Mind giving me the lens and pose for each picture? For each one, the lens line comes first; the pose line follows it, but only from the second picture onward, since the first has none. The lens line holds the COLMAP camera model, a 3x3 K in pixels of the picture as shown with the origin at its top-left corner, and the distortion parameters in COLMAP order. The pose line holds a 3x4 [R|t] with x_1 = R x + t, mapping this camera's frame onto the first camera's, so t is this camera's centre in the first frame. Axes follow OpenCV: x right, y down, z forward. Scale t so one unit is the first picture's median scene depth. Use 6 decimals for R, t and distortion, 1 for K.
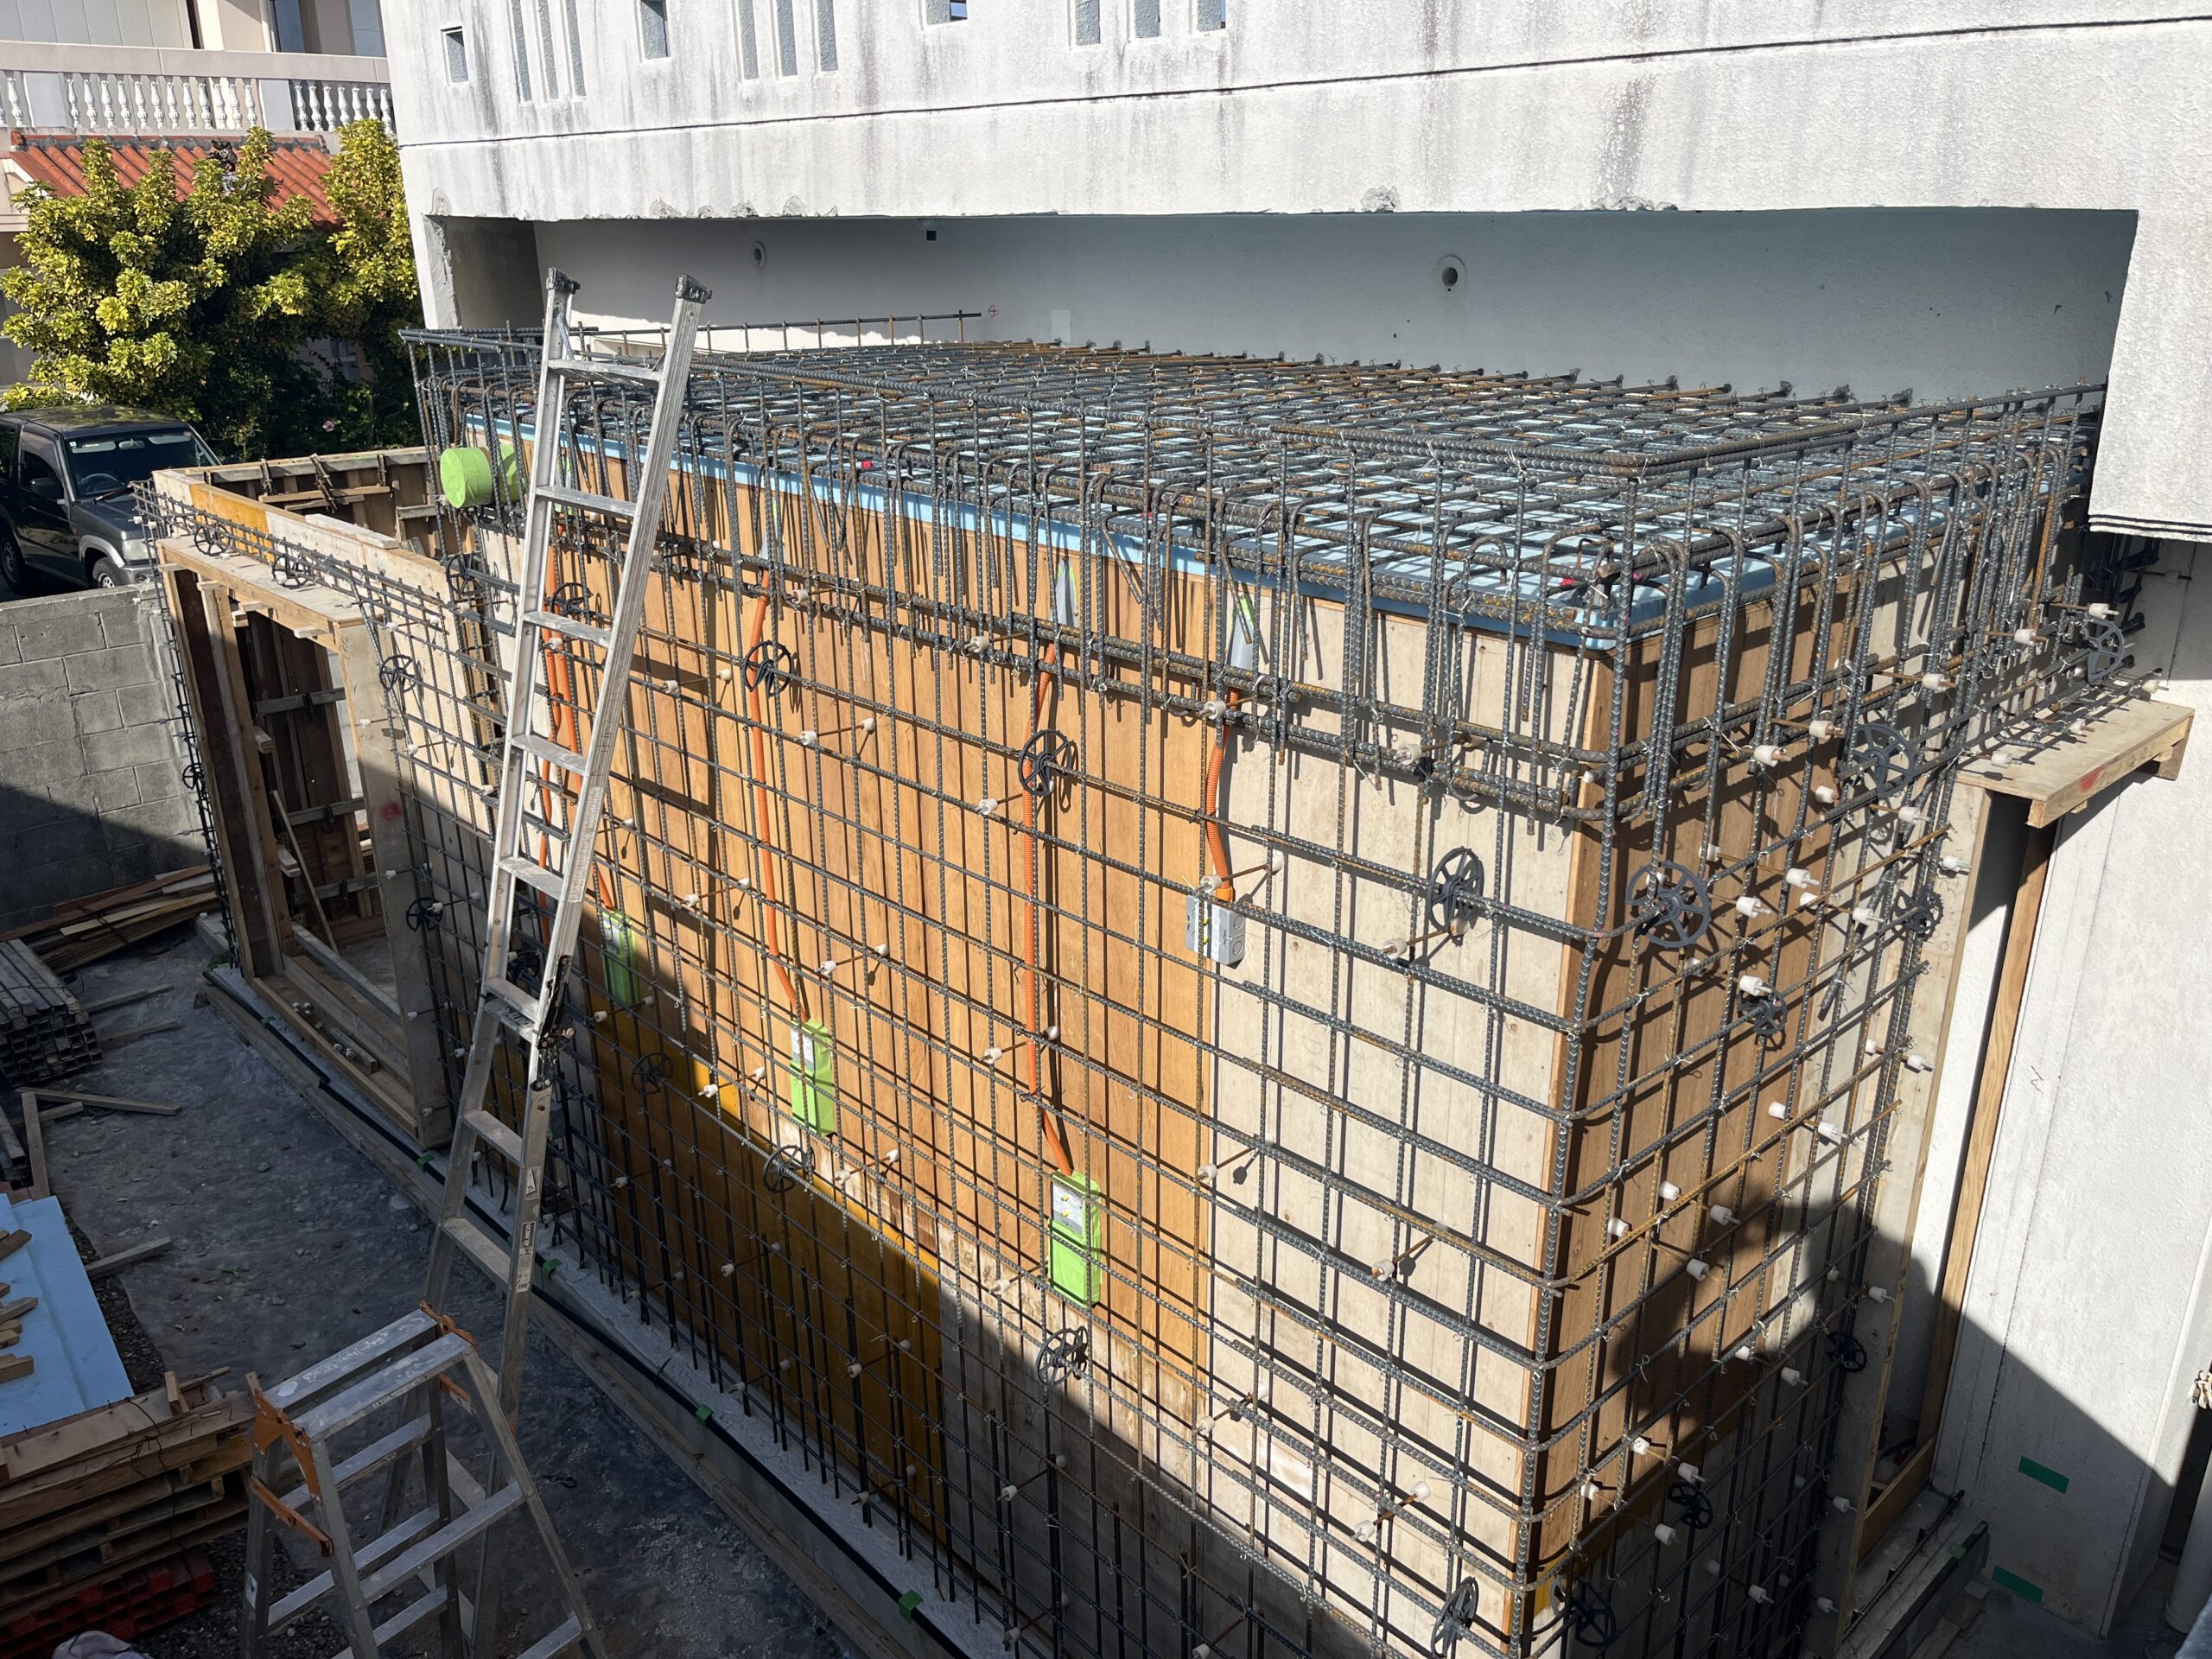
lens RADIAL K [[1684.3, 0, 1109.0], [0, 1684.3, 827.1], [0, 0, 1]] dist [-0.003548, -0.022621]
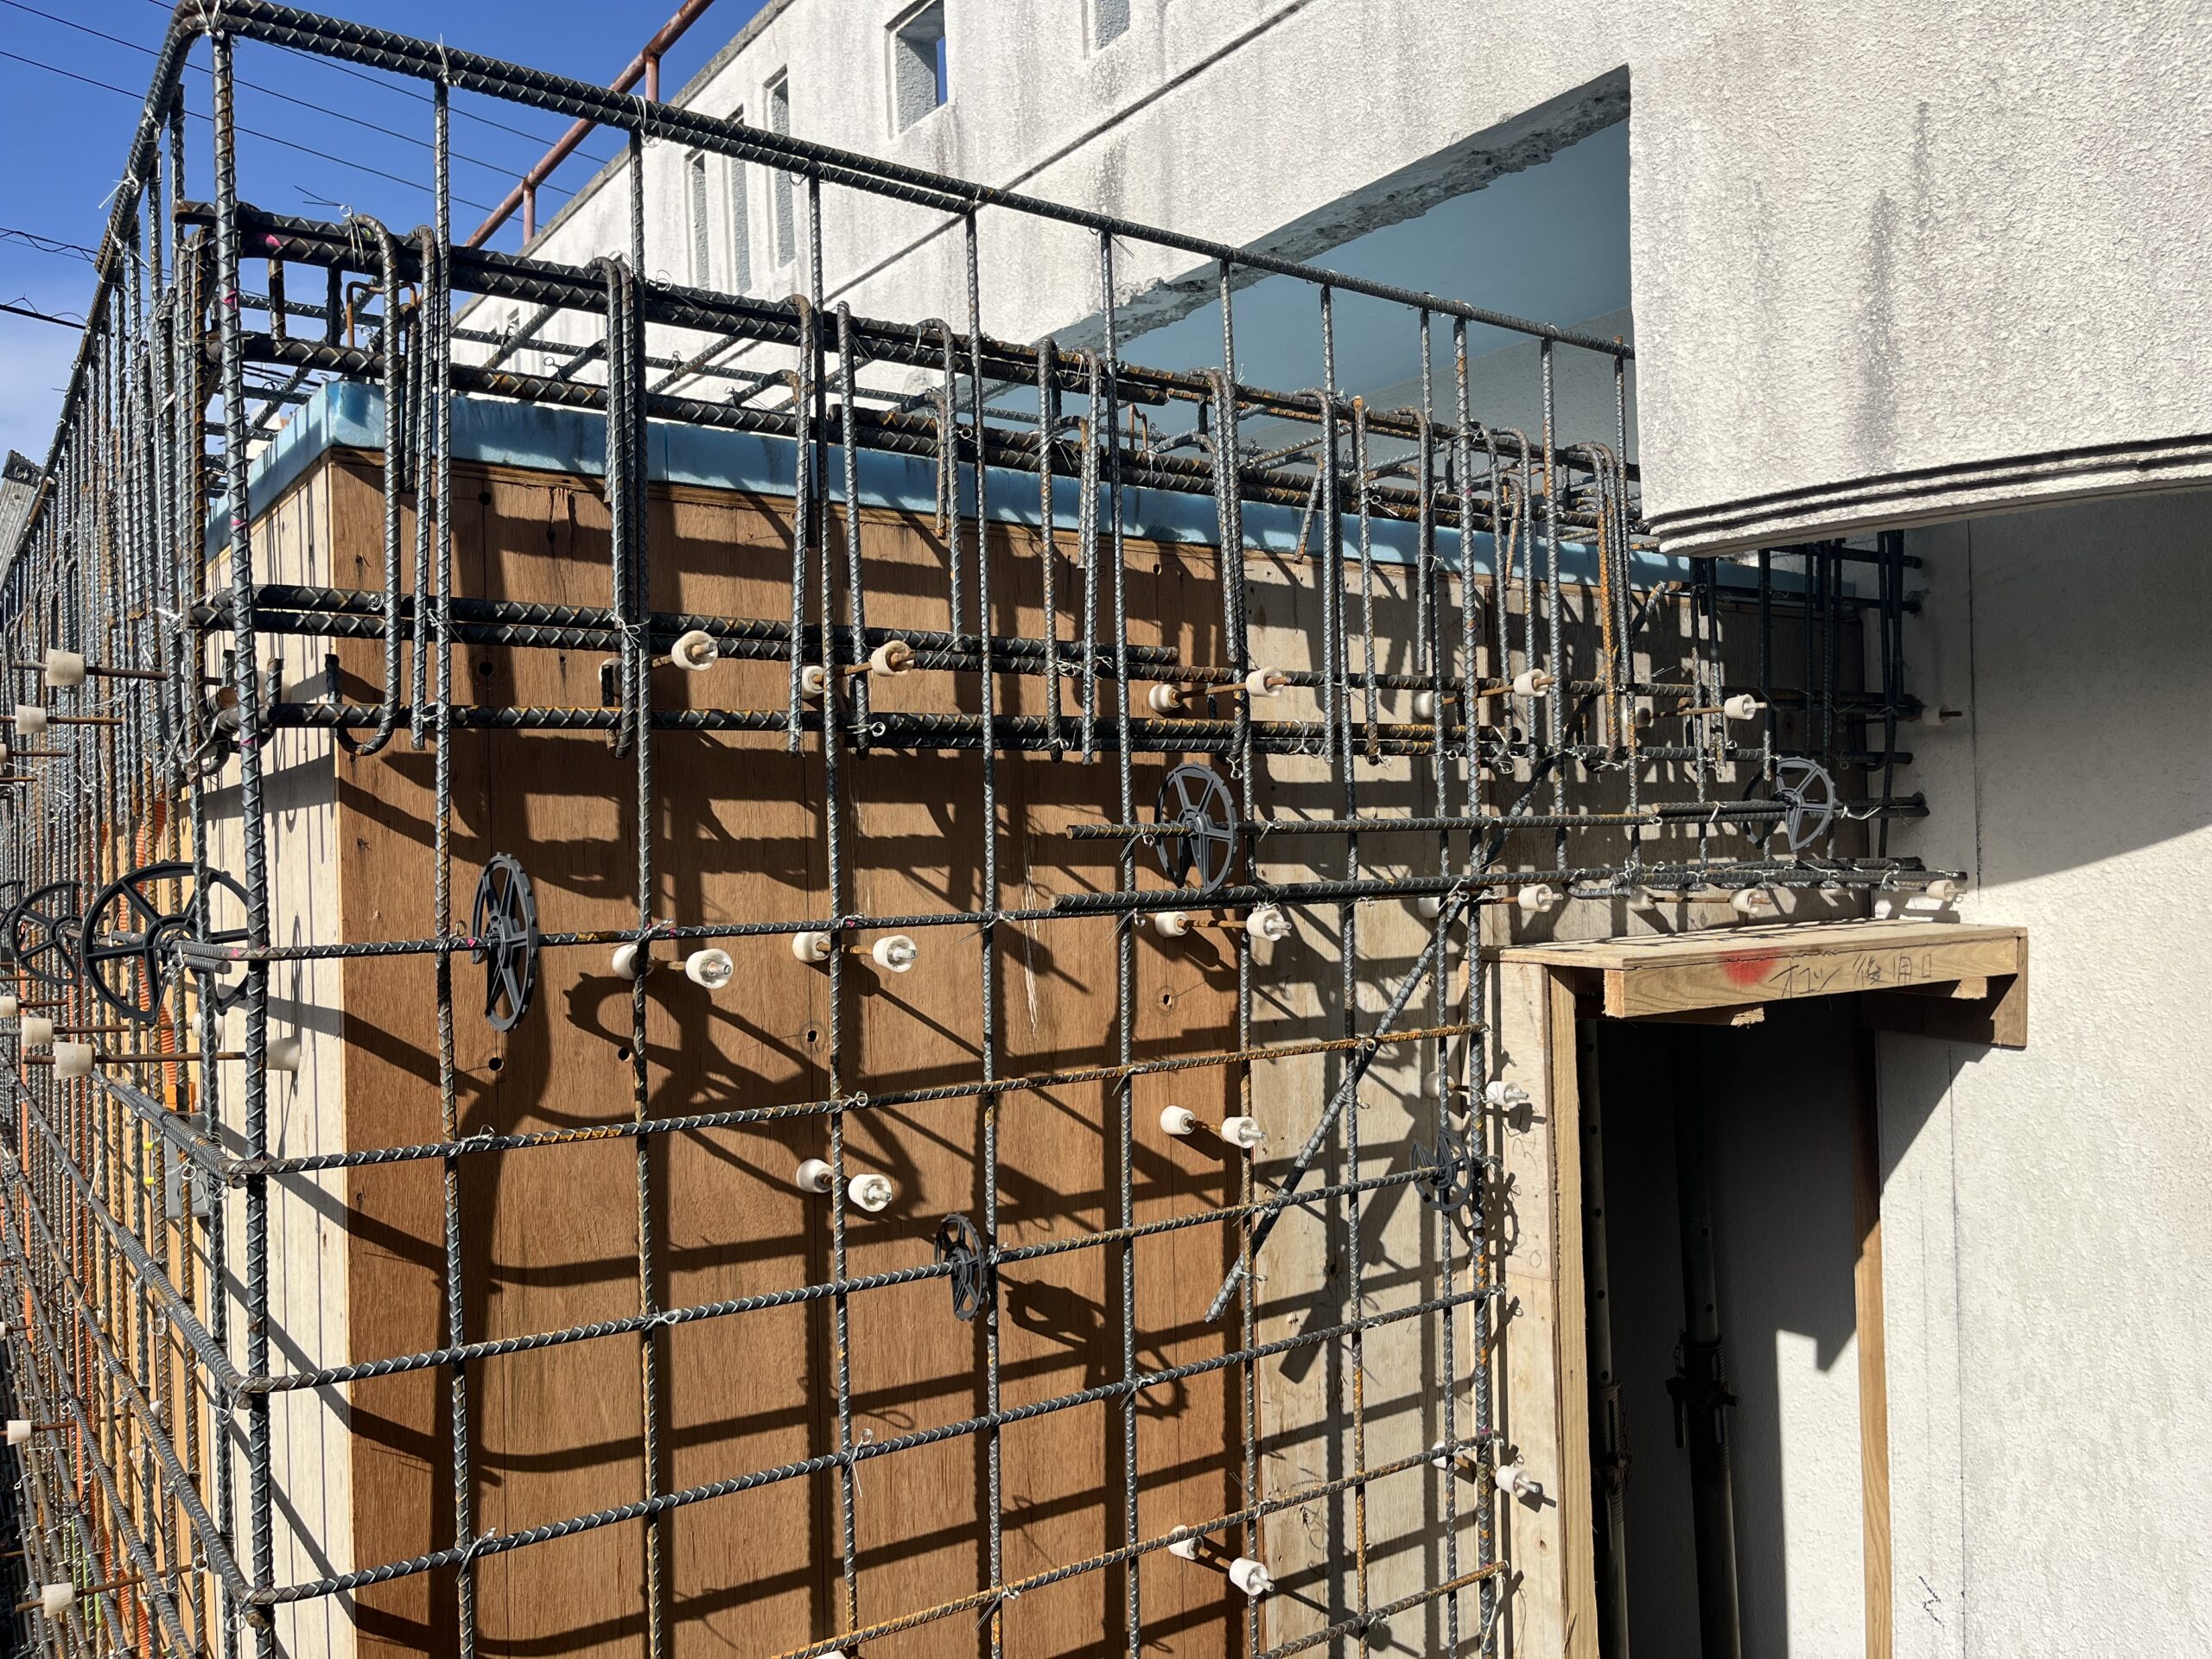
lens RADIAL K [[1684.3, 0, 1099.3], [0, 1684.3, 837.4], [0, 0, 1]] dist [-0.003548, -0.022621]
pose [[0.992332, -0.021044, -0.121796, 0.379250], [-0.022721, 0.937550, -0.347109, 0.122191], [0.121495, 0.347214, 0.929882, 0.361551]]
